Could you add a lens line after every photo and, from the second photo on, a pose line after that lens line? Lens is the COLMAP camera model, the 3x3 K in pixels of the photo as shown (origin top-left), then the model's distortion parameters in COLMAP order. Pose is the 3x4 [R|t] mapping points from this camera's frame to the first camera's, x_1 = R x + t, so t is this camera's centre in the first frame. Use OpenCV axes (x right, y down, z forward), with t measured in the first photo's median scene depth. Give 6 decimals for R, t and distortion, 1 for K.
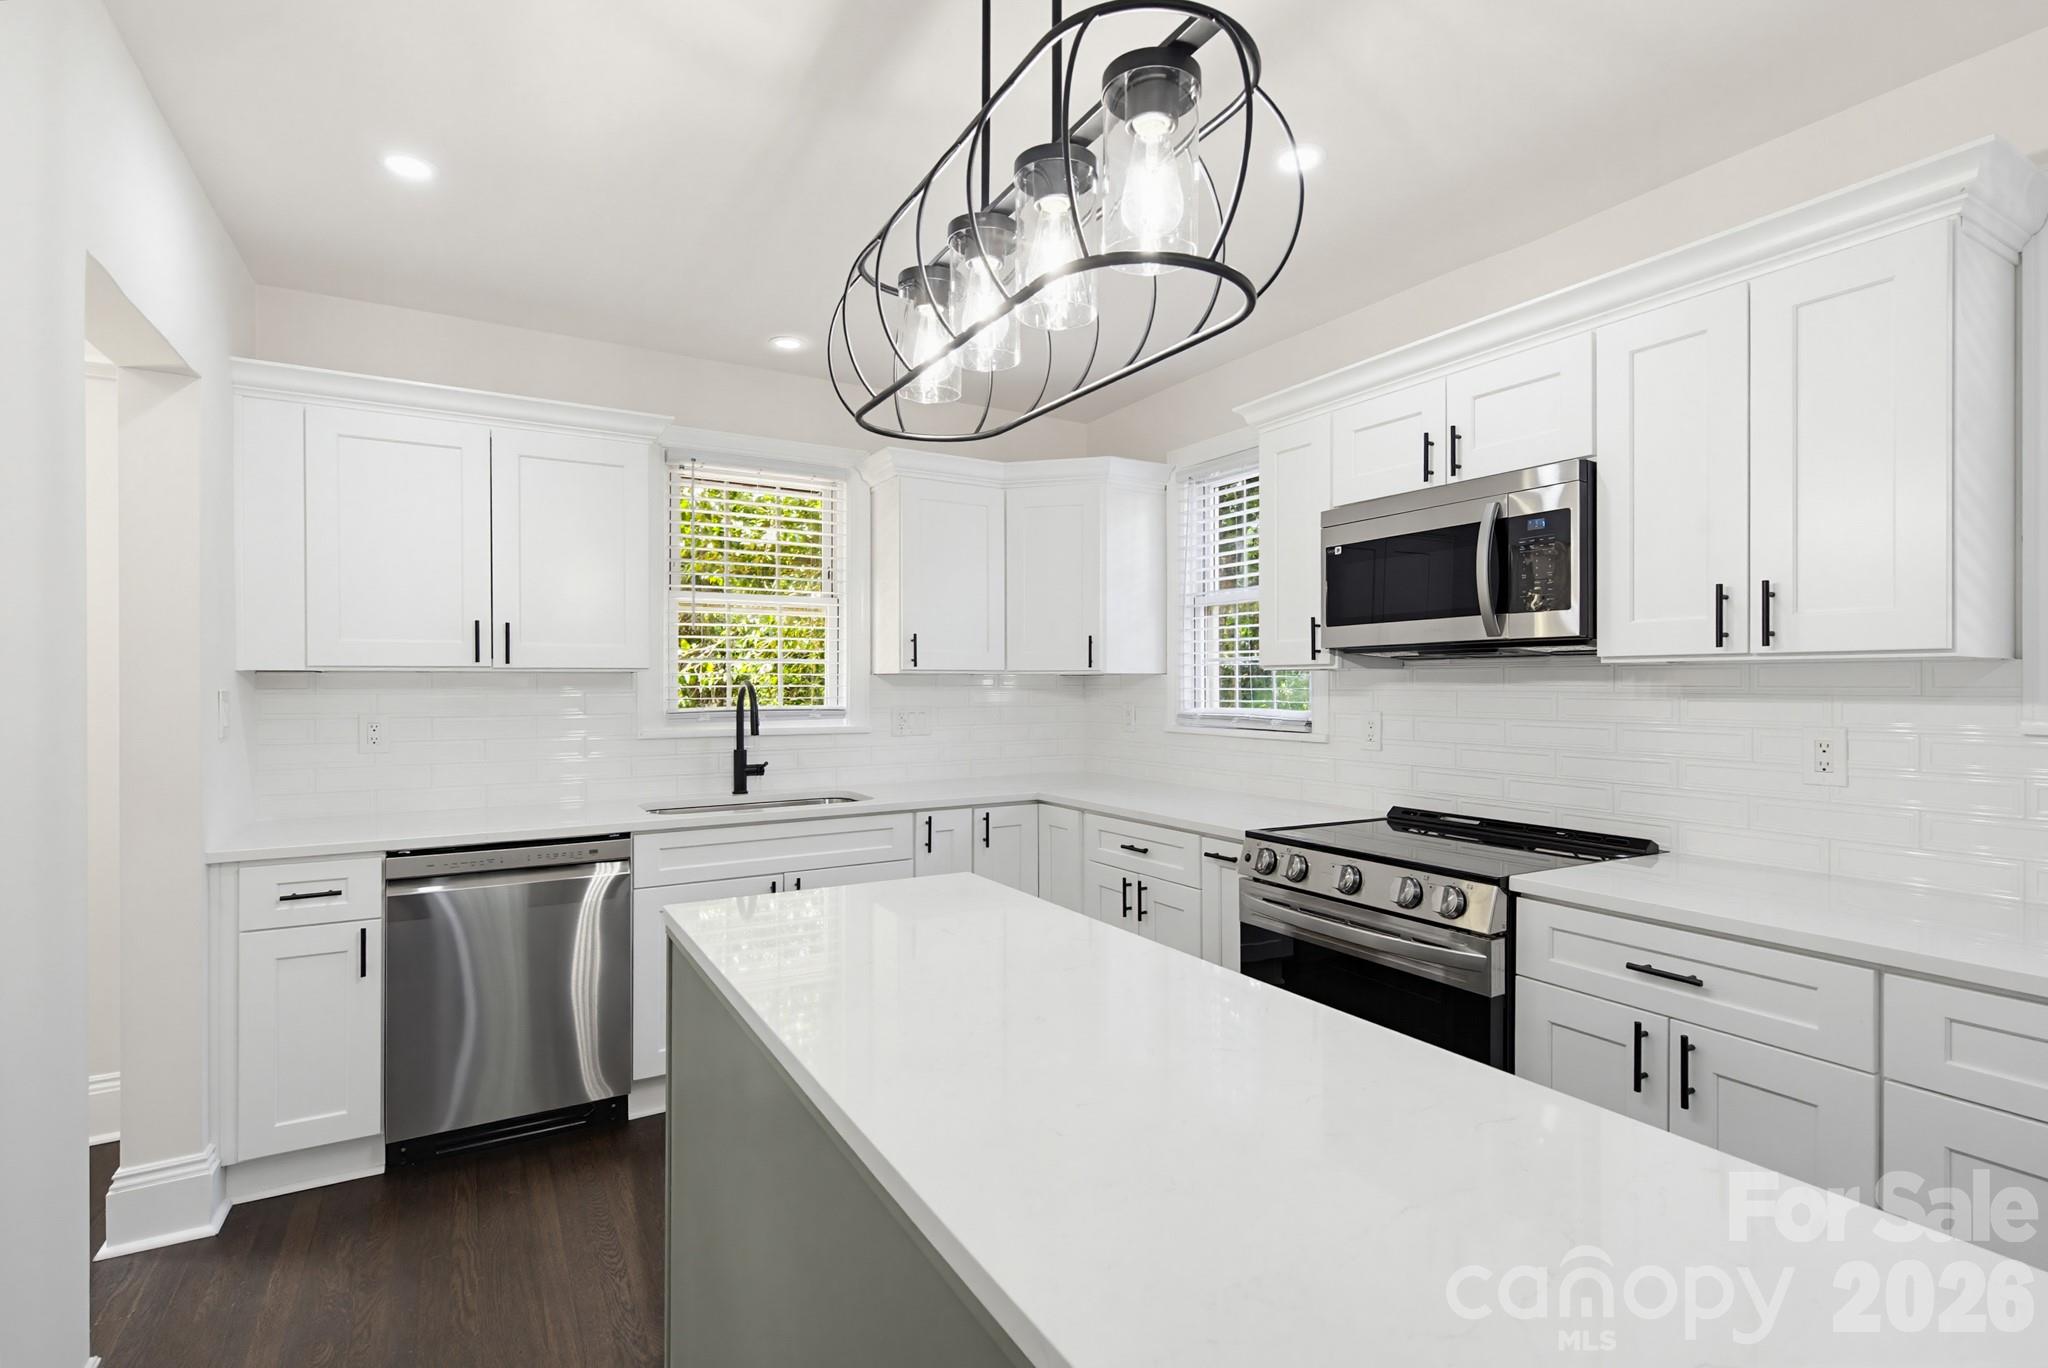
lens RADIAL K [[944.4, 0, 1041.6], [0, 944.4, 683.6], [0, 0, 1]] dist [0.010292, -0.005177]
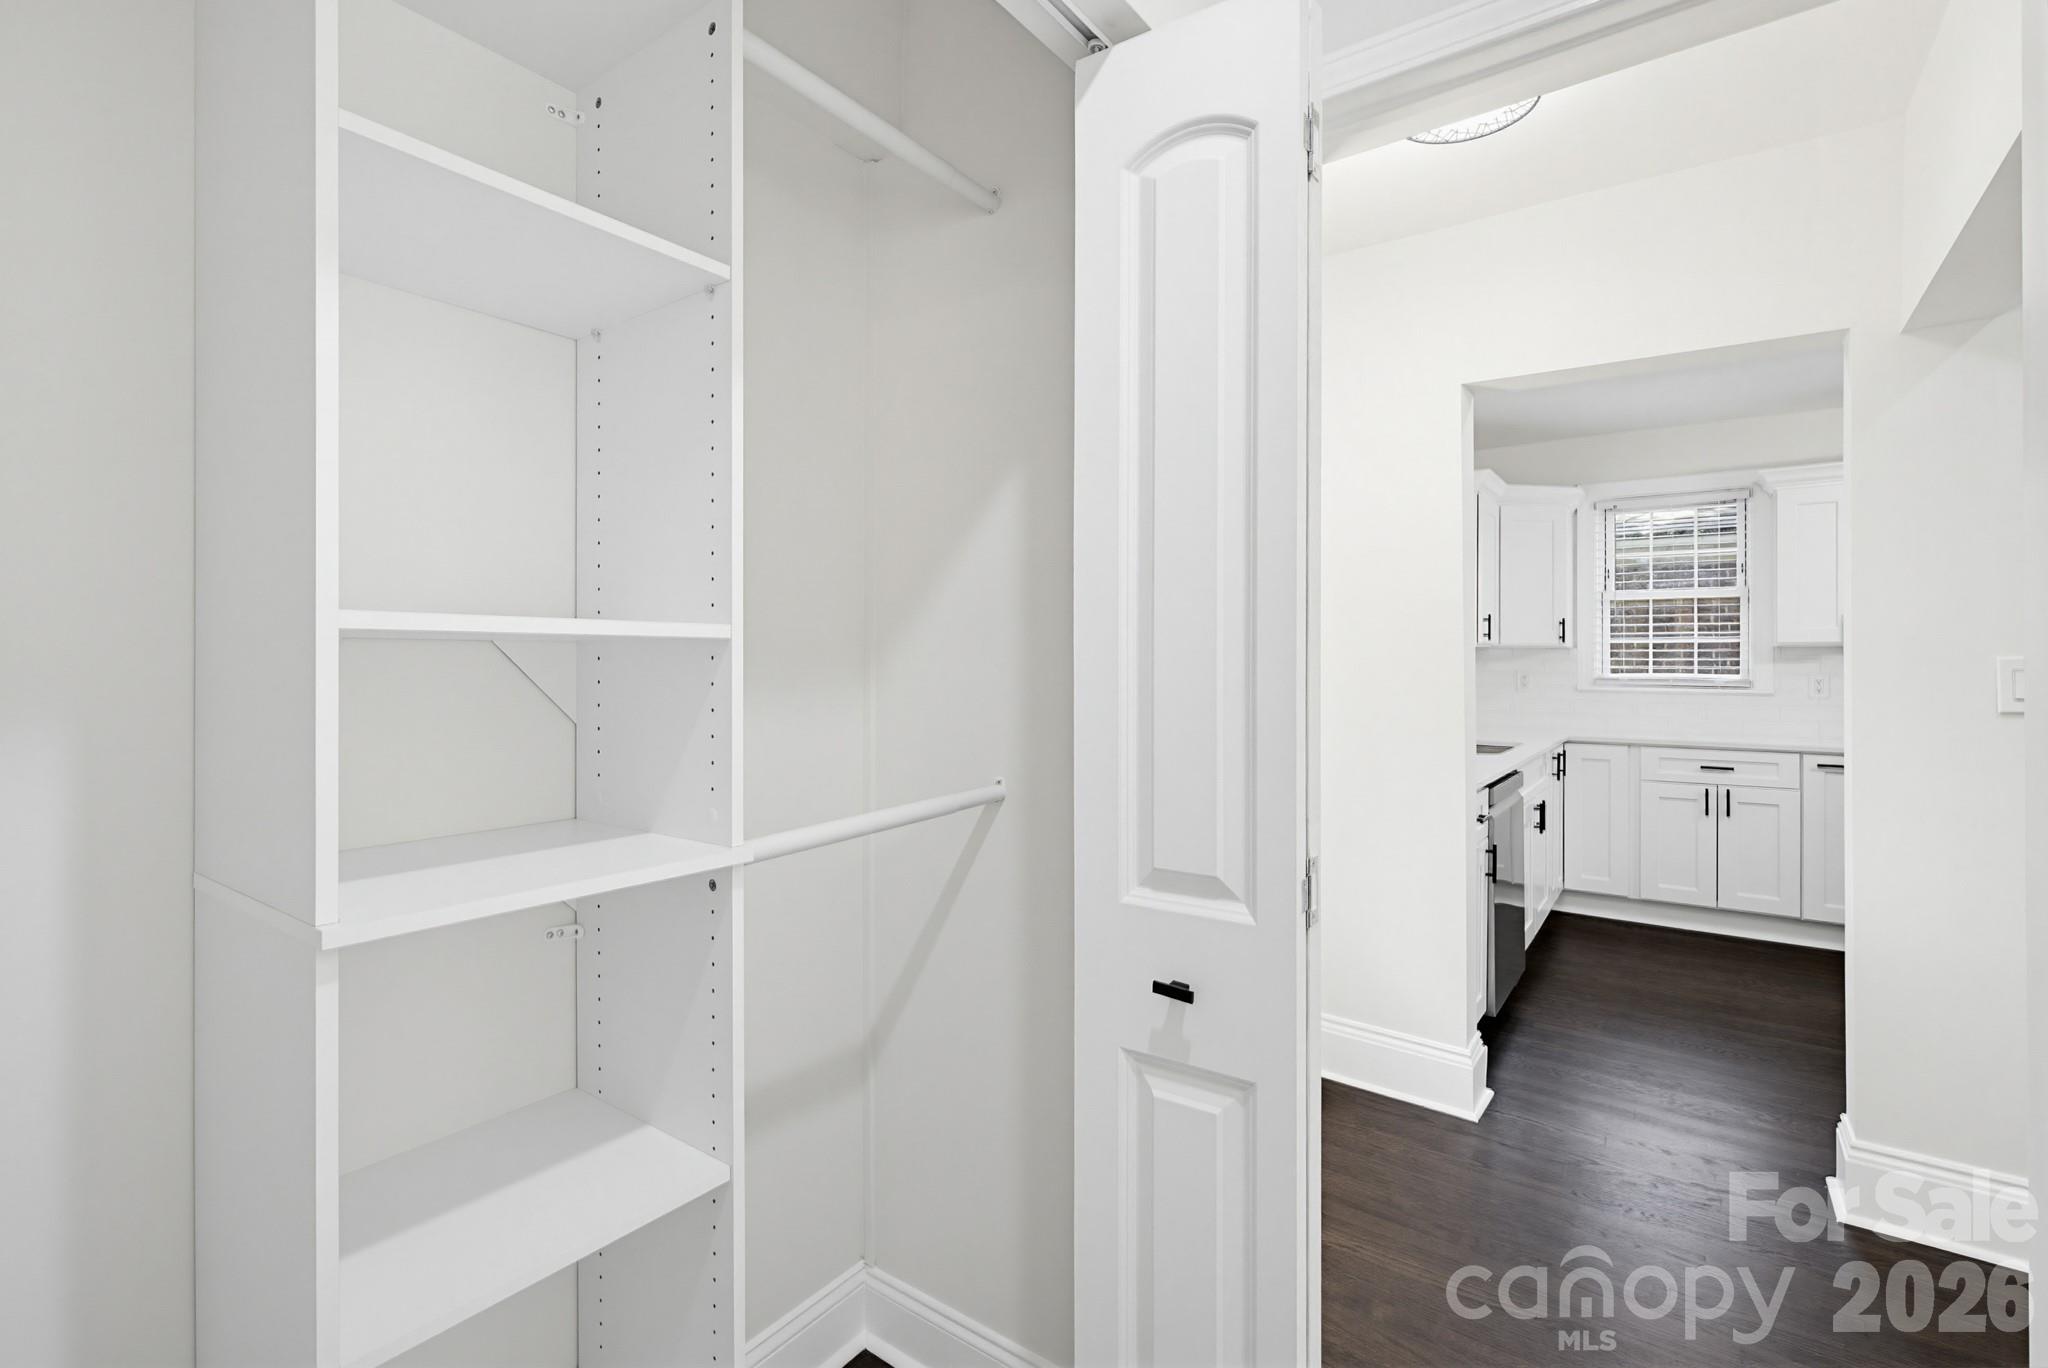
lens RADIAL K [[944.4, 0, 1022.5], [0, 944.4, 660.8], [0, 0, 1]] dist [0.010292, -0.005177]
pose [[0.922267, 0.007368, 0.386484, -1.560324], [-0.007379, 0.999972, -0.001455, 0.021663], [-0.386483, -0.001510, 0.922295, 0.082558]]
